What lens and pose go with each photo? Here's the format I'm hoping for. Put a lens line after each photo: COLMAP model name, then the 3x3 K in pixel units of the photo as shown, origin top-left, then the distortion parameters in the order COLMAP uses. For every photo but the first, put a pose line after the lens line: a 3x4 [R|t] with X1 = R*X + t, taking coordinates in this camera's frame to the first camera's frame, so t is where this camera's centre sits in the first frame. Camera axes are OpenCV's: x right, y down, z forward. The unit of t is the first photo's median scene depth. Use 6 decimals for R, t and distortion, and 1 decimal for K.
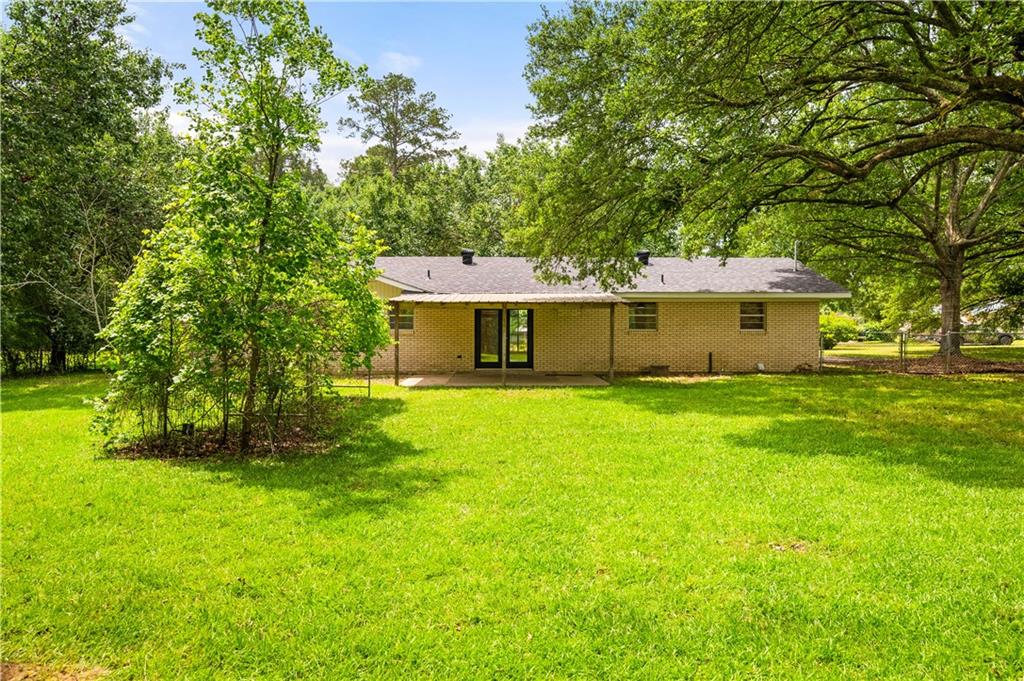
lens RADIAL K [[641.4, 0, 512.0], [0, 641.4, 340.5], [0, 0, 1]] dist [-0.000744, -0.000244]
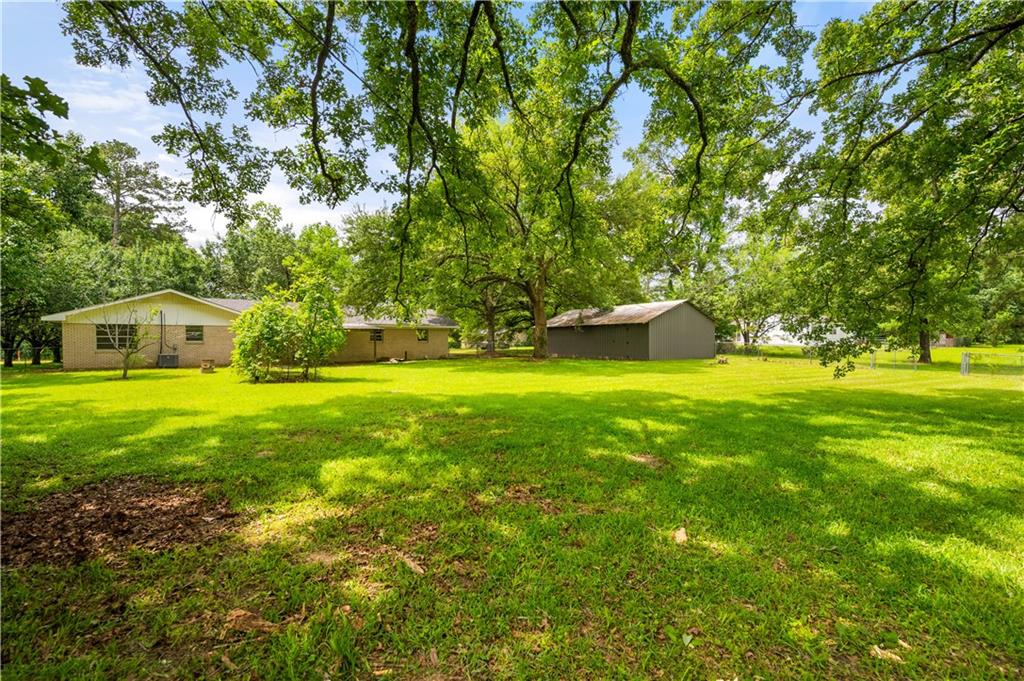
lens RADIAL K [[459.3, 0, 512.0], [0, 459.3, 340.5], [0, 0, 1]] dist [0.000905, 0.000047]
pose [[0.780691, -0.003670, 0.624907, -0.146451], [0.018699, 0.999672, -0.017491, 0.006066], [-0.624637, 0.025340, 0.780504, -0.176422]]
